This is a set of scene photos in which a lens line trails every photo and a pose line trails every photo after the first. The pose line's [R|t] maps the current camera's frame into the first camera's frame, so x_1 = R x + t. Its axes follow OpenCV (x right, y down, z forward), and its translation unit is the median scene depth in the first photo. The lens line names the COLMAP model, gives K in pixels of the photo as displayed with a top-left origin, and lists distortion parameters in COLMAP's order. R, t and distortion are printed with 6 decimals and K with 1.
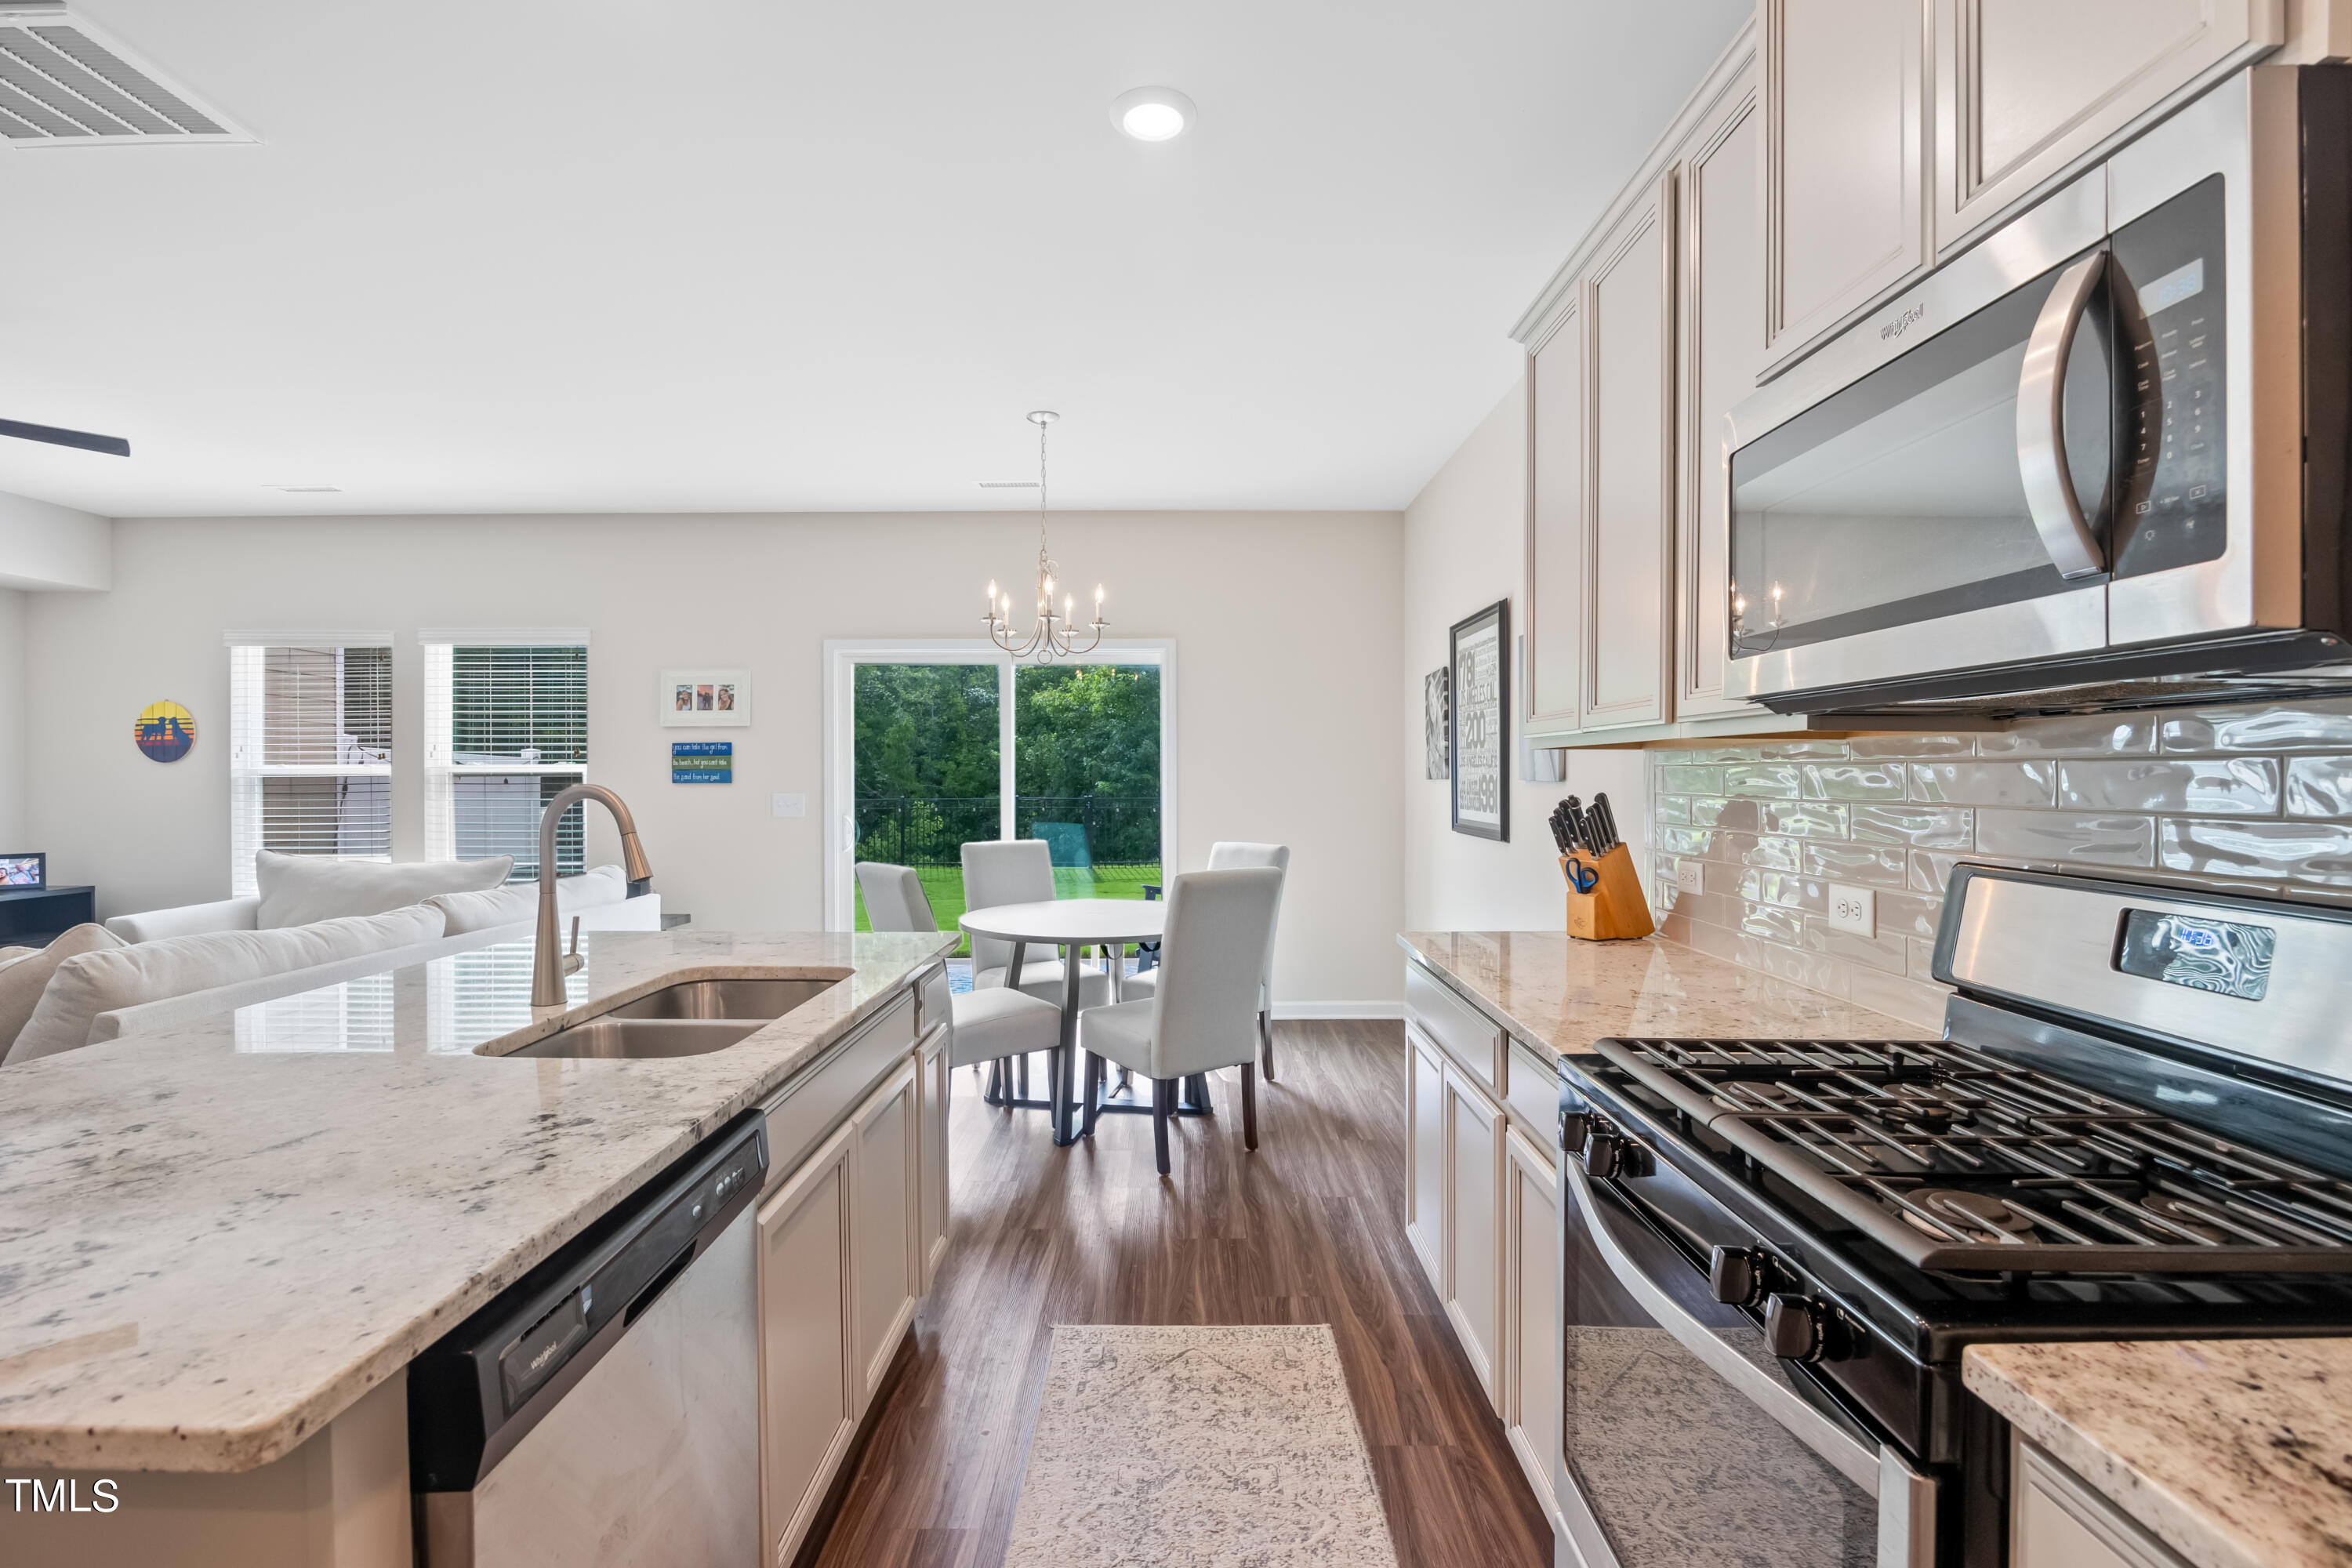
lens RADIAL K [[1150.9, 0, 1184.2], [0, 1150.9, 766.4], [0, 0, 1]] dist [-0.001970, -0.000916]
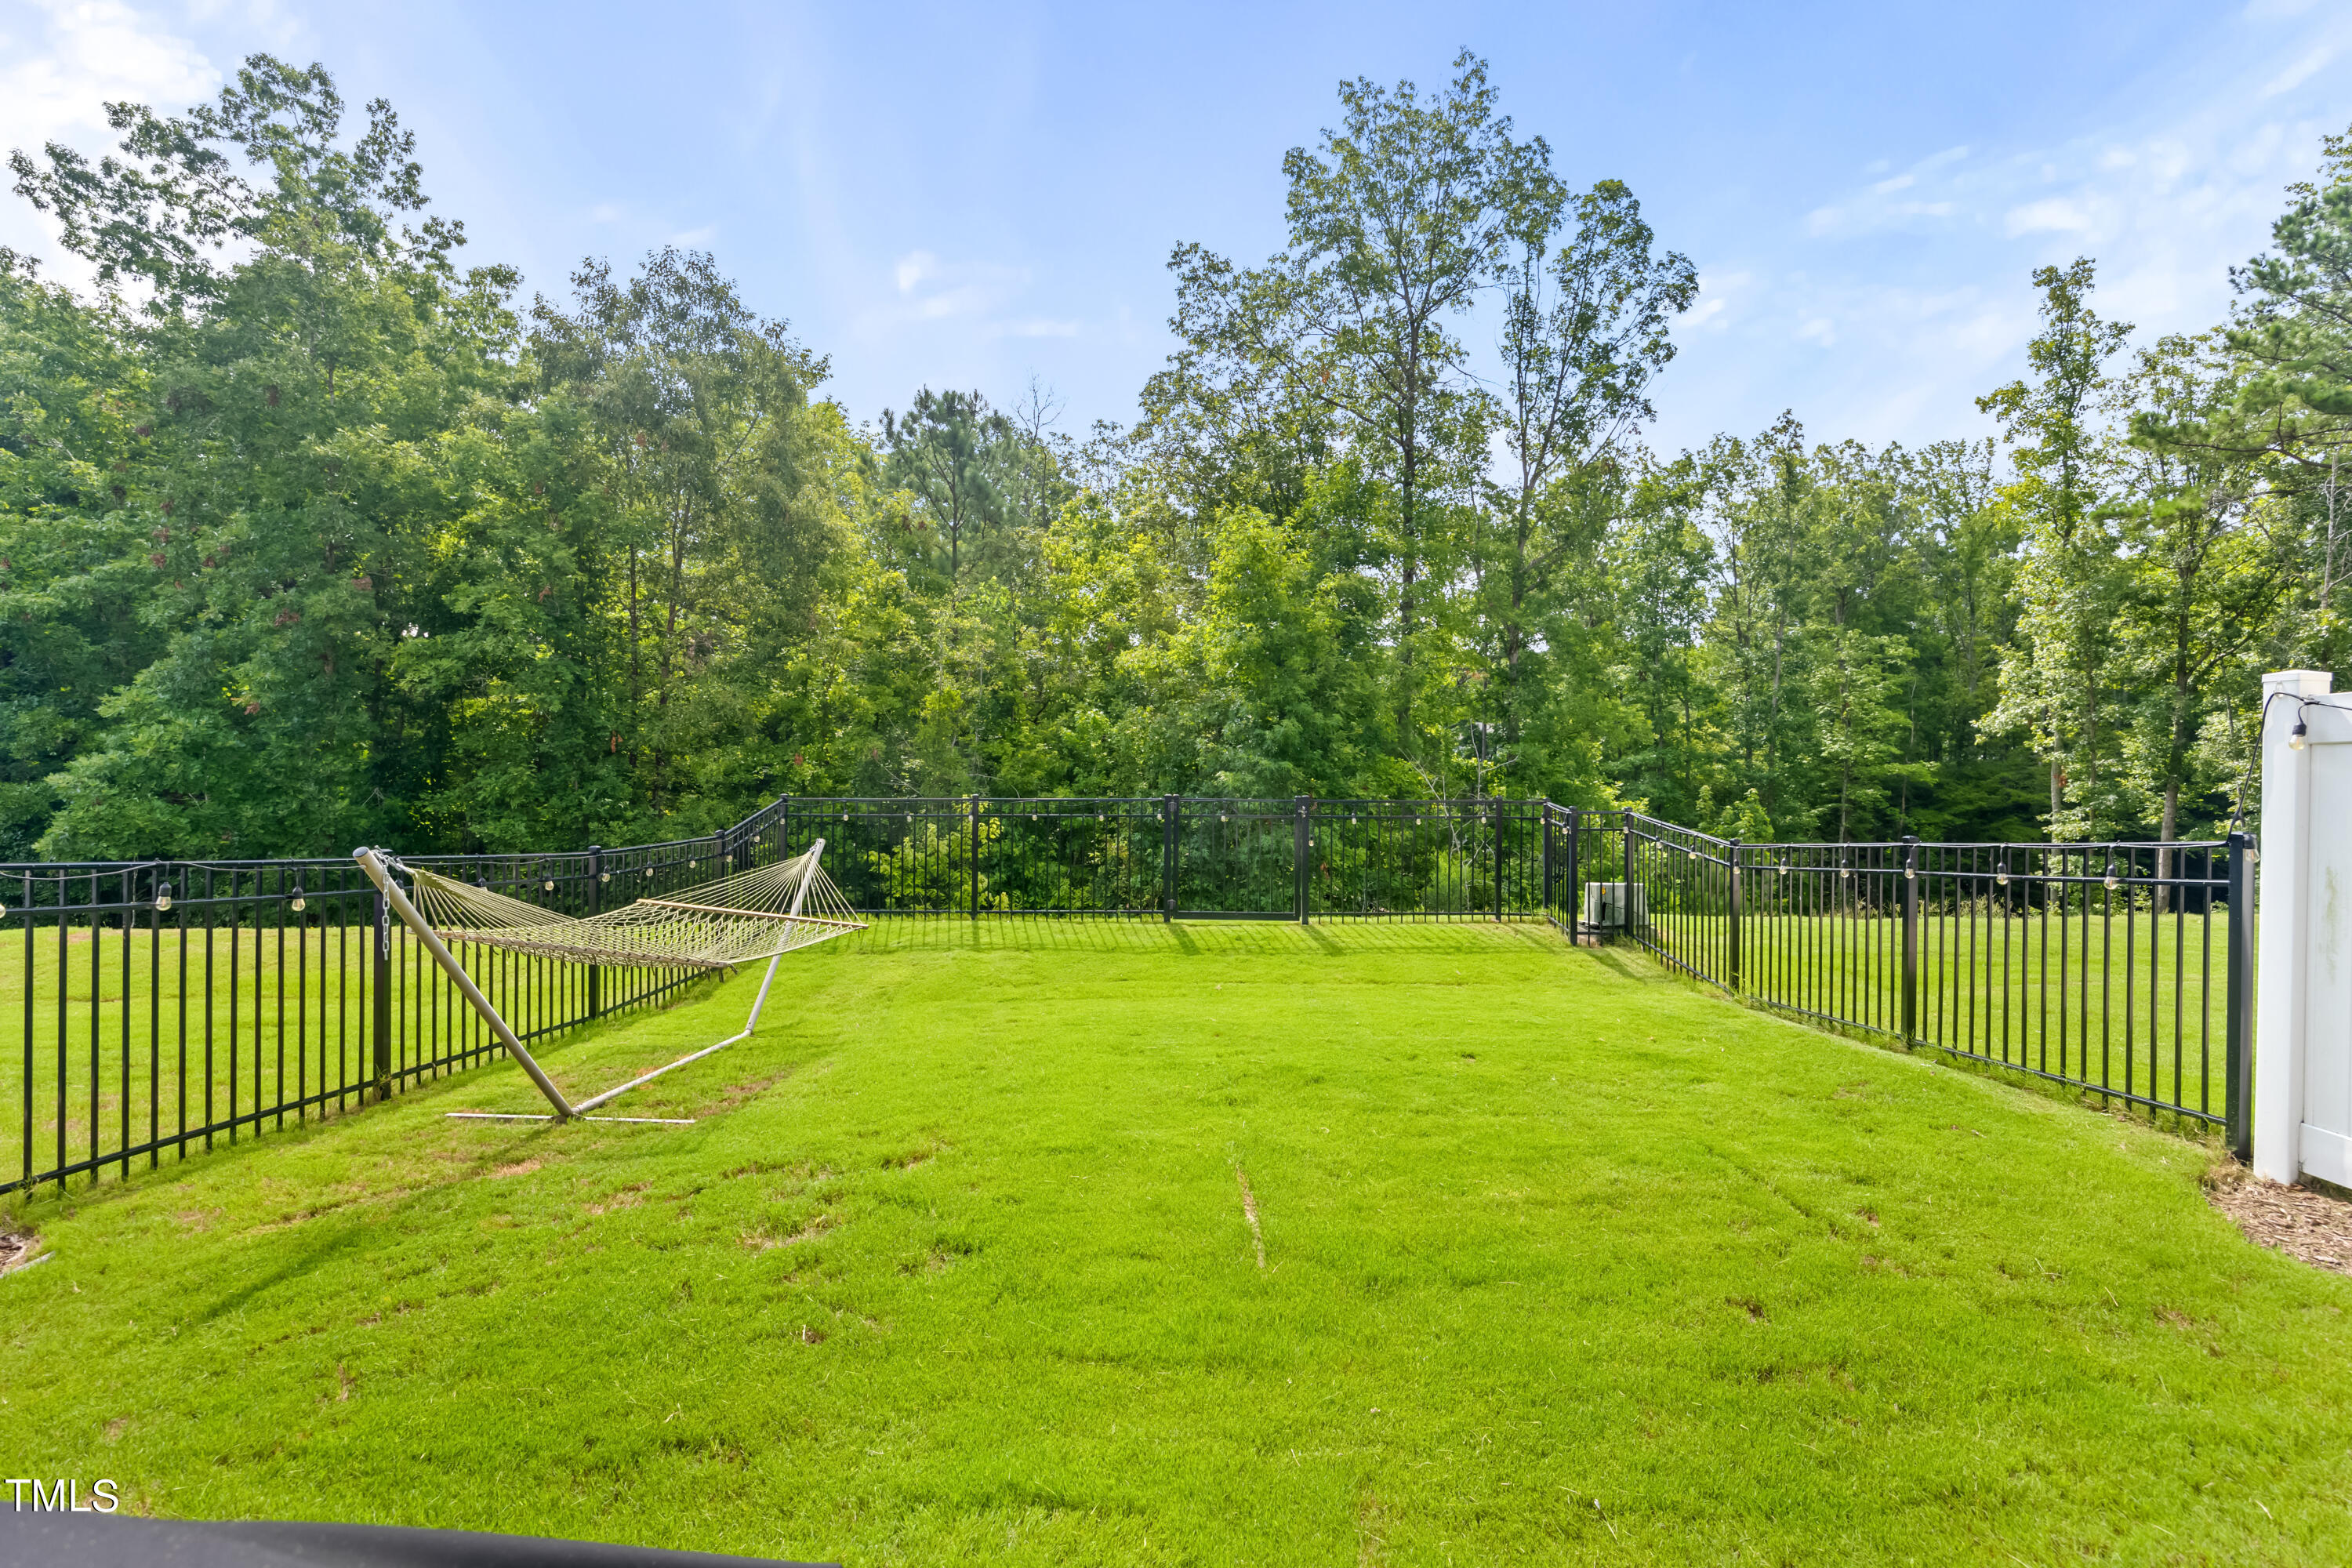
lens RADIAL K [[1150.9, 0, 1172.0], [0, 1150.9, 769.5], [0, 0, 1]] dist [-0.001970, -0.000916]
pose [[0.999539, 0.011771, -0.027976, -0.077541], [-0.011549, 0.999901, 0.008068, 0.006095], [0.028068, -0.007741, 0.999576, 0.266443]]
